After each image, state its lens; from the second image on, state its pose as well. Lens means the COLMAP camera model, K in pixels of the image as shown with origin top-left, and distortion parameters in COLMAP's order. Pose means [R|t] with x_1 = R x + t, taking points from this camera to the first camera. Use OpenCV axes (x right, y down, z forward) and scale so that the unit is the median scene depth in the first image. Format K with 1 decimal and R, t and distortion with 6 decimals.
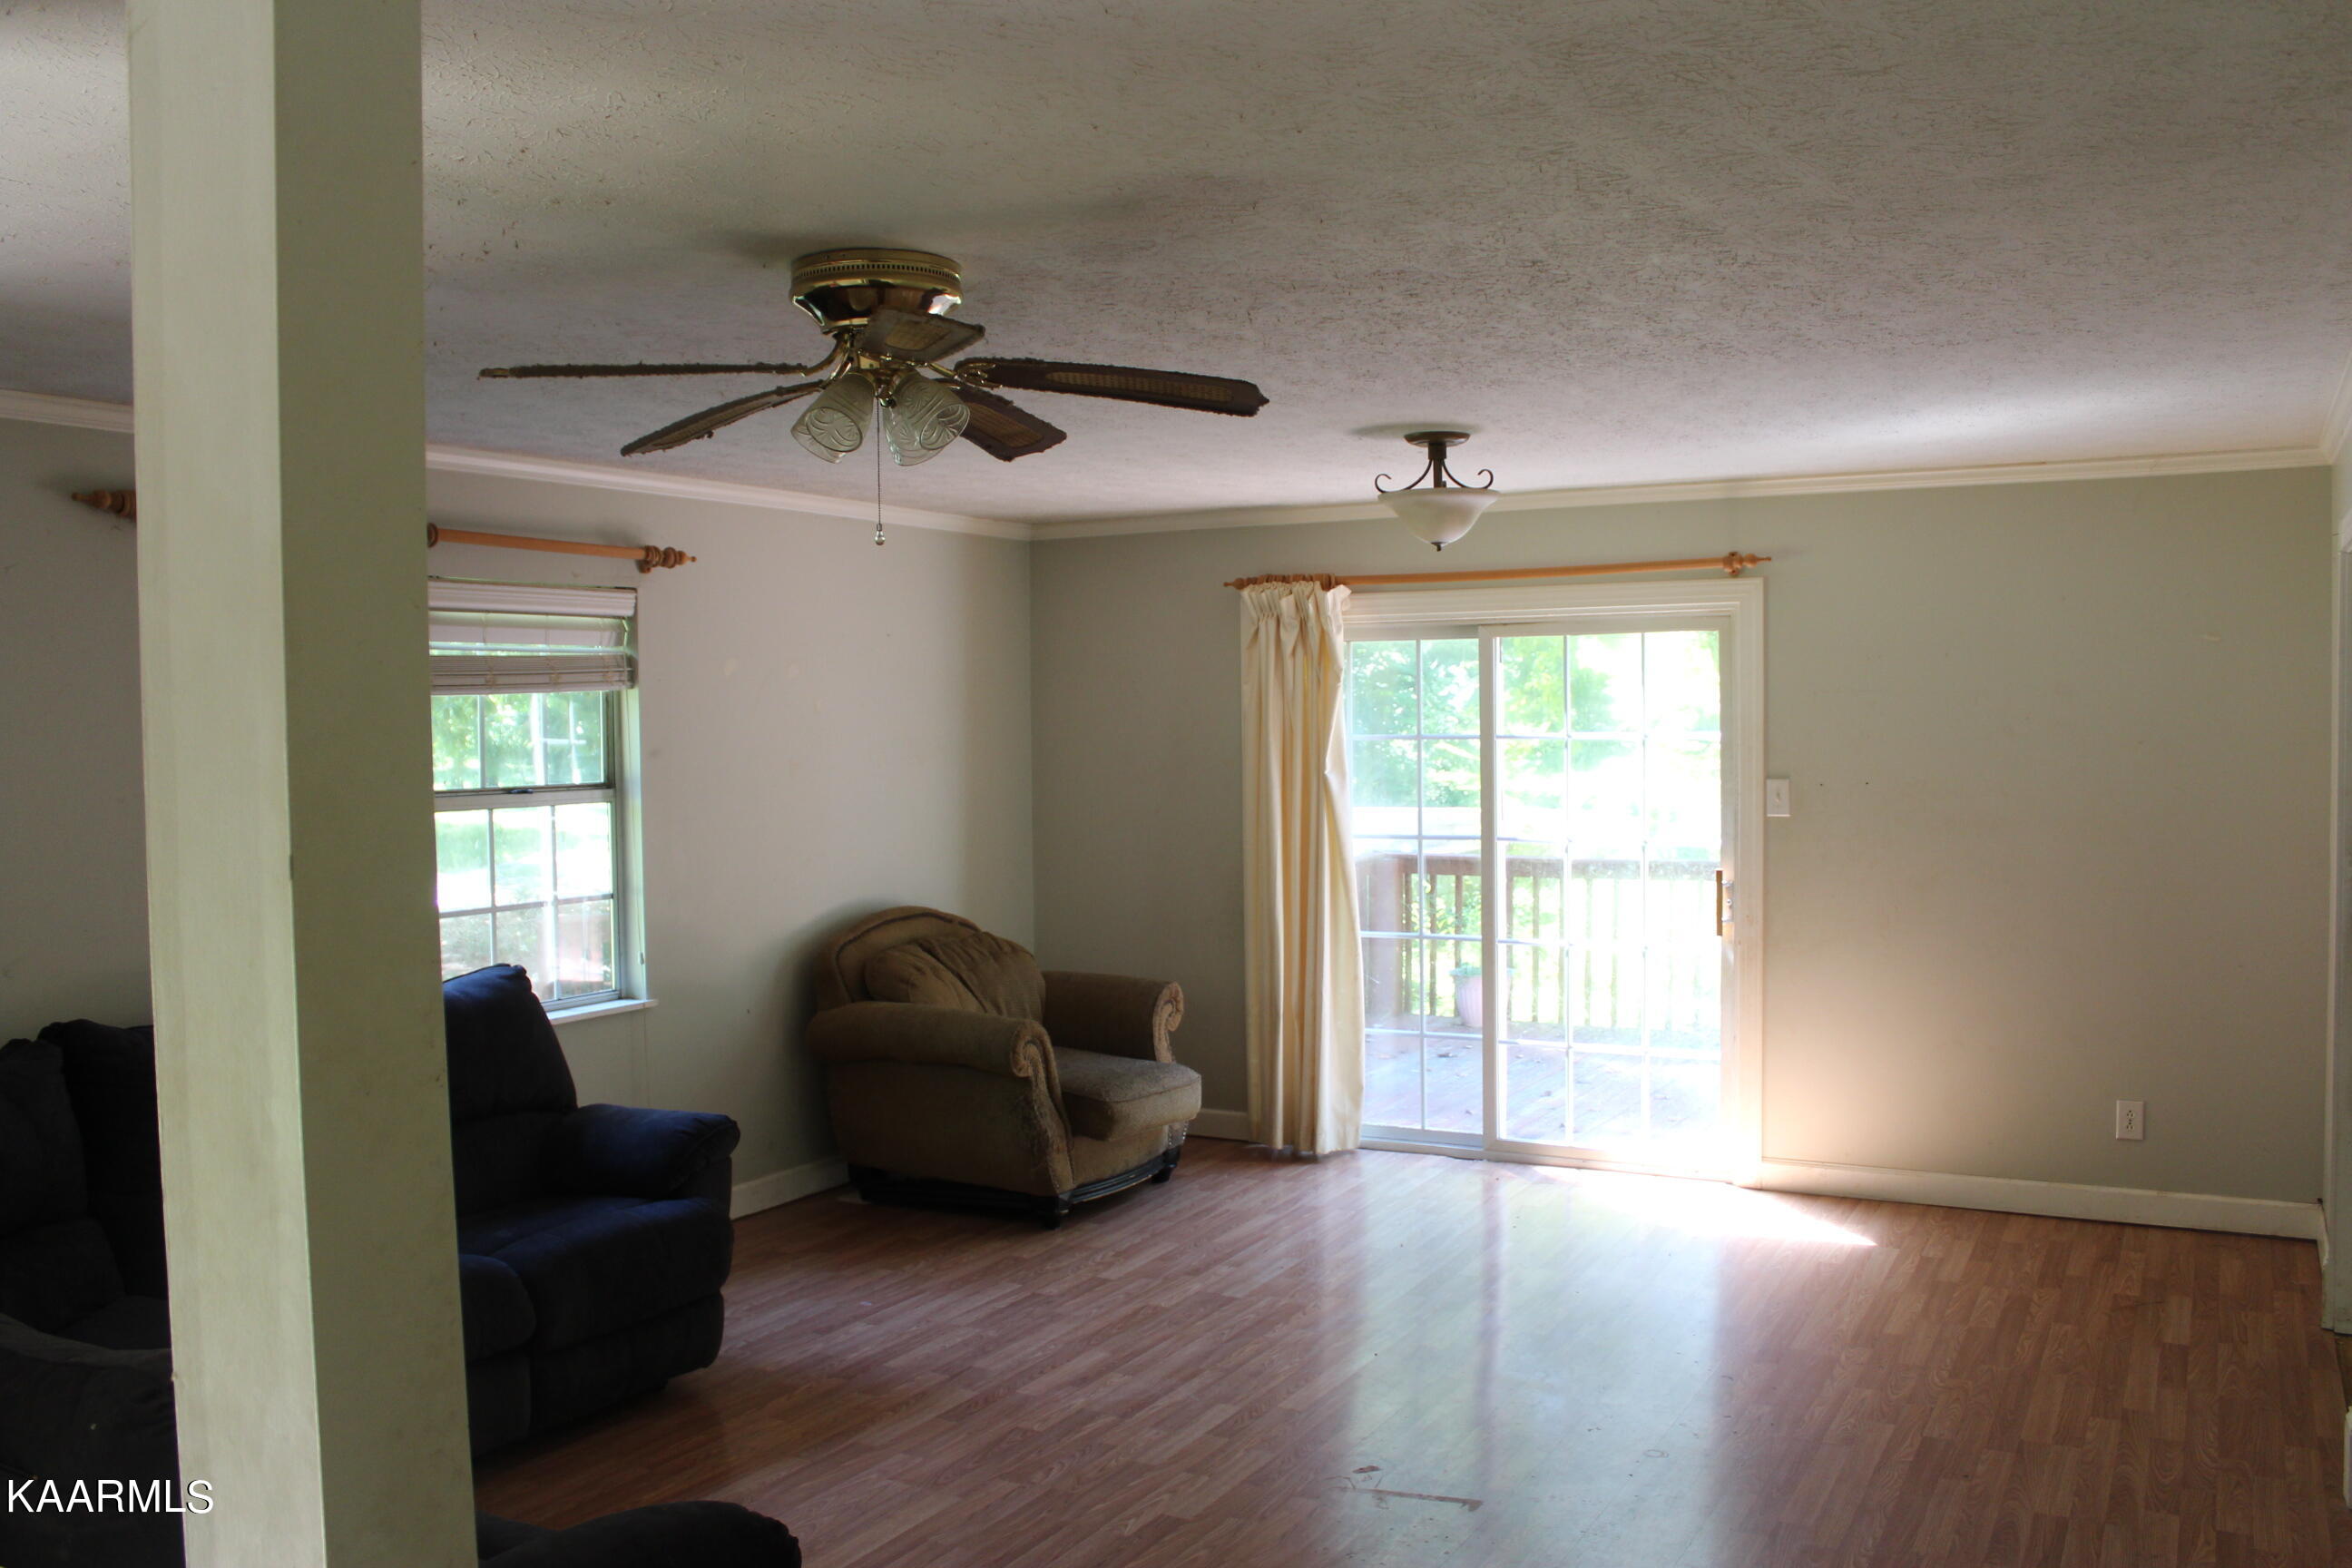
lens RADIAL K [[1967.0, 0, 1135.7], [0, 1967.0, 785.3], [0, 0, 1]] dist [-0.164292, 0.152612]
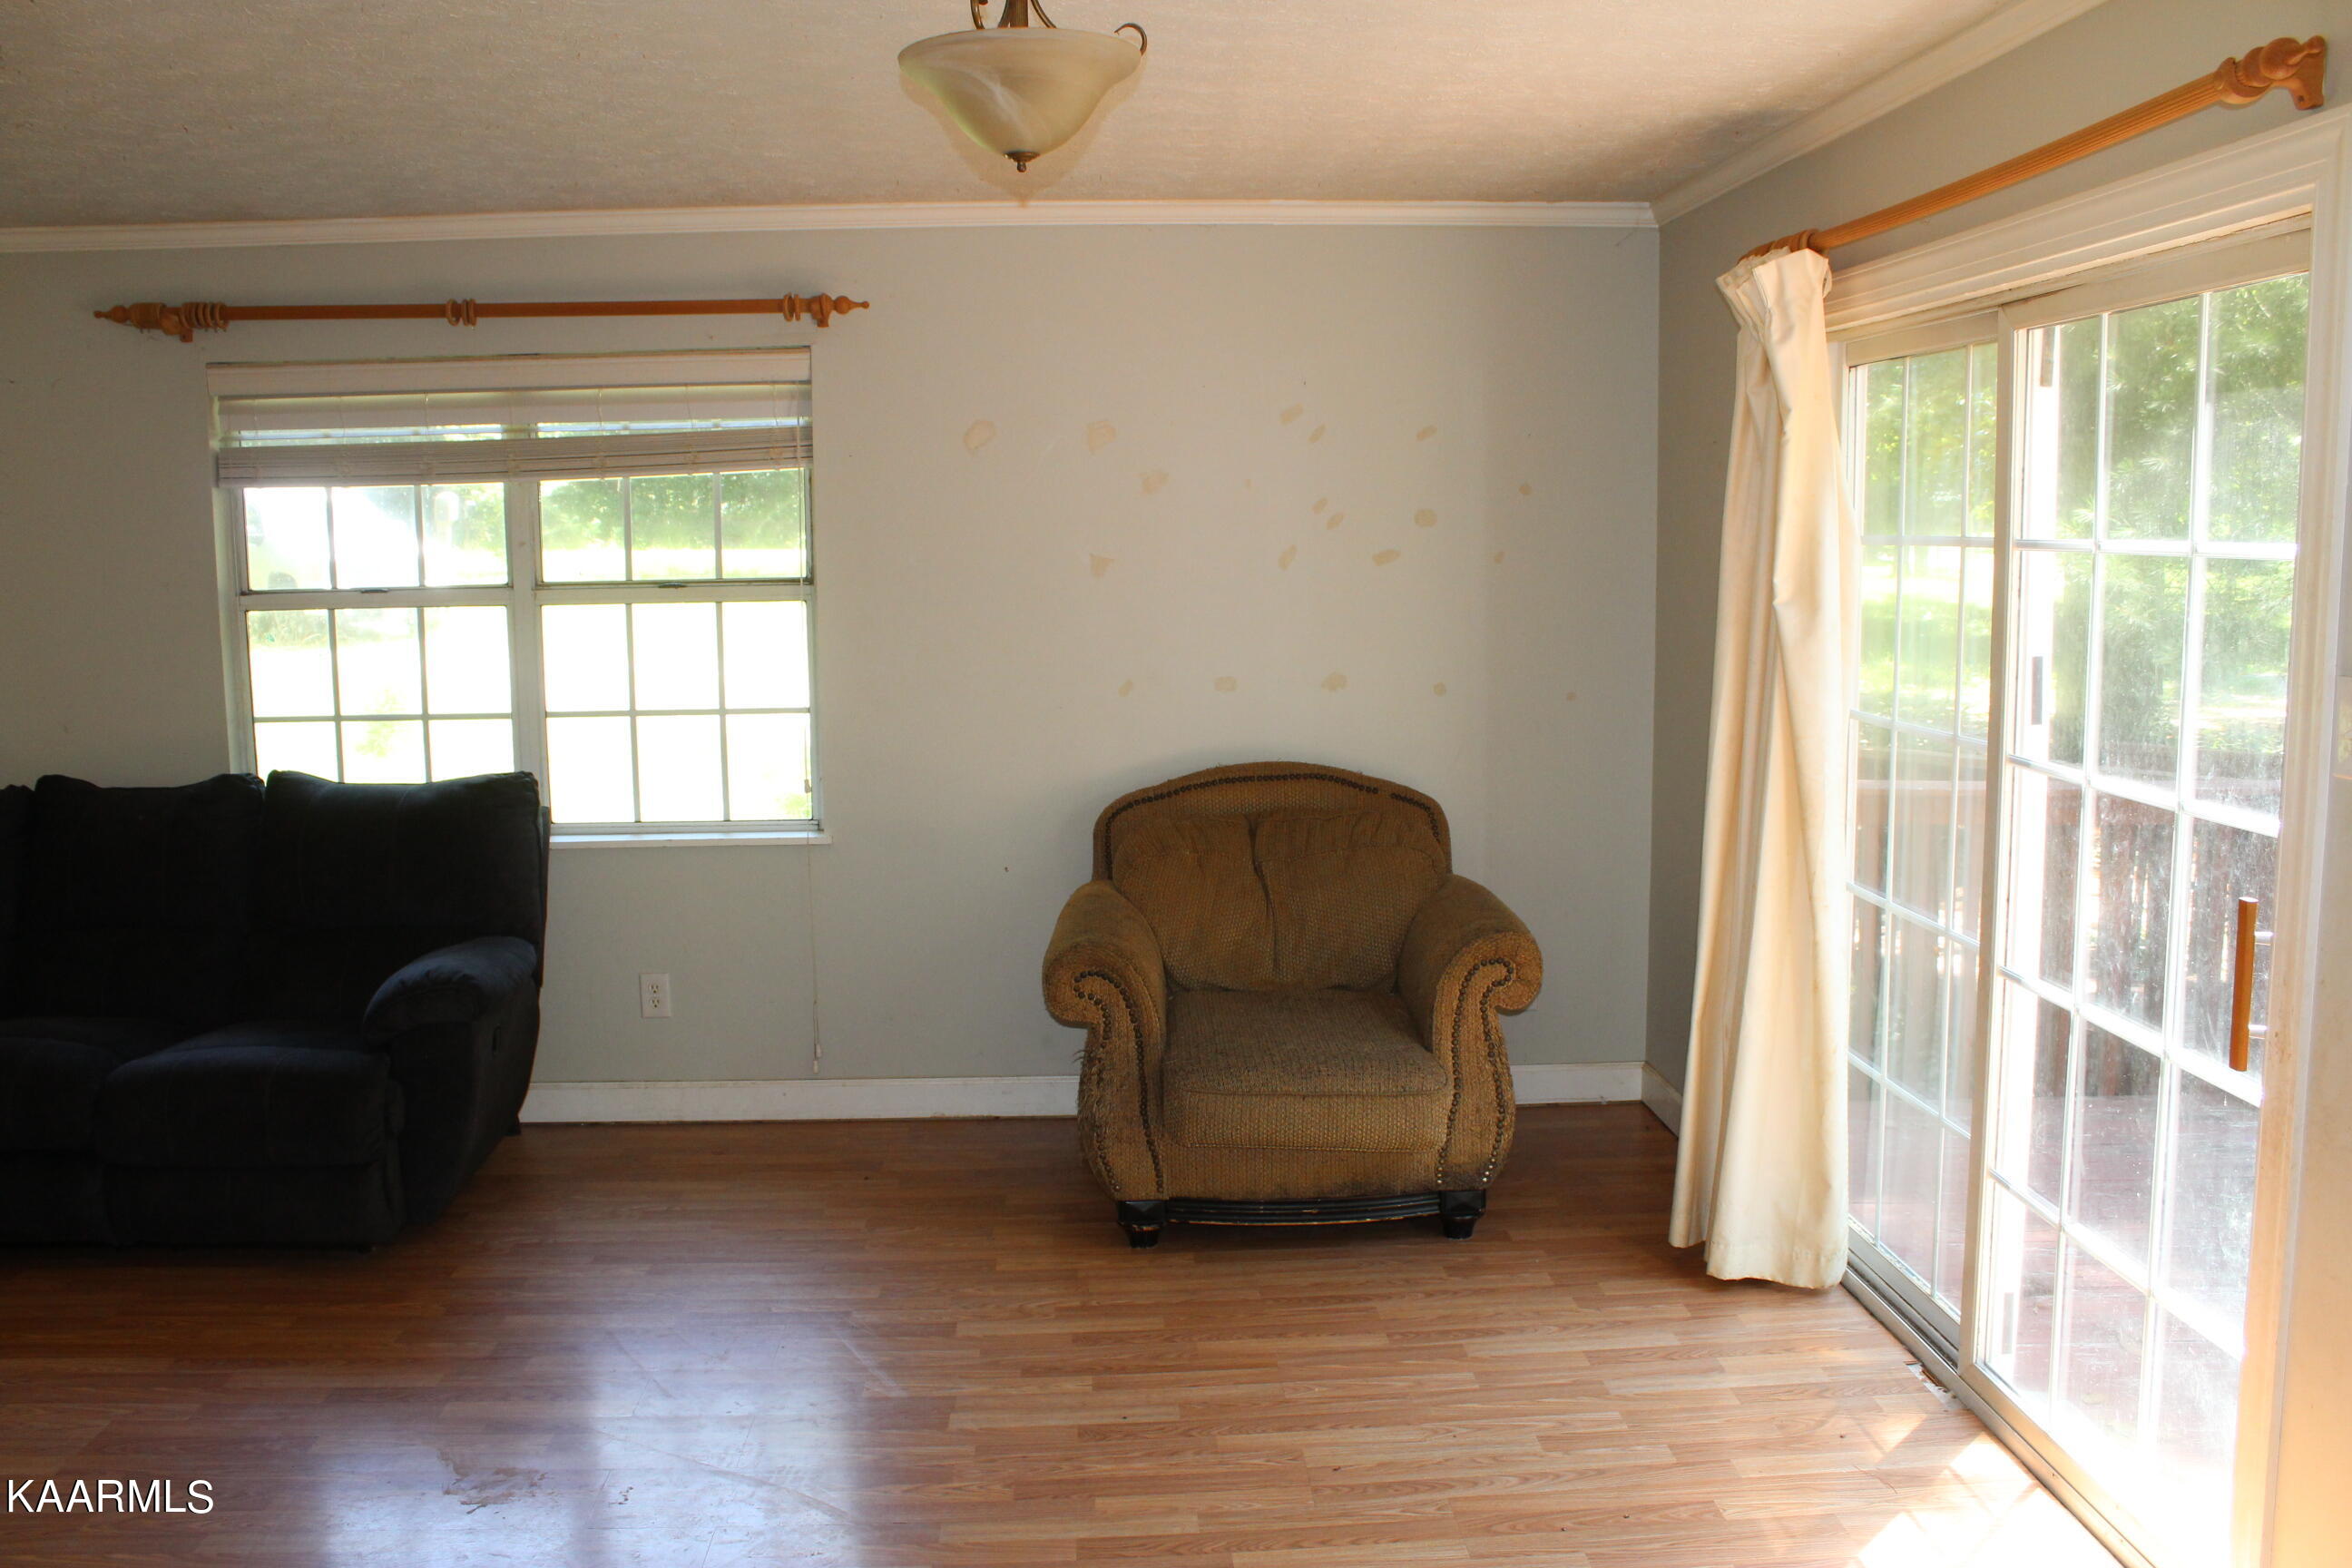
lens RADIAL K [[1967.0, 0, 1135.7], [0, 1967.0, 785.3], [0, 0, 1]] dist [-0.164292, 0.152612]
pose [[0.529165, 0.120374, -0.839937, 0.541590], [-0.023860, 0.991606, 0.127078, -0.023834], [0.848183, -0.047204, 0.527595, 0.670340]]
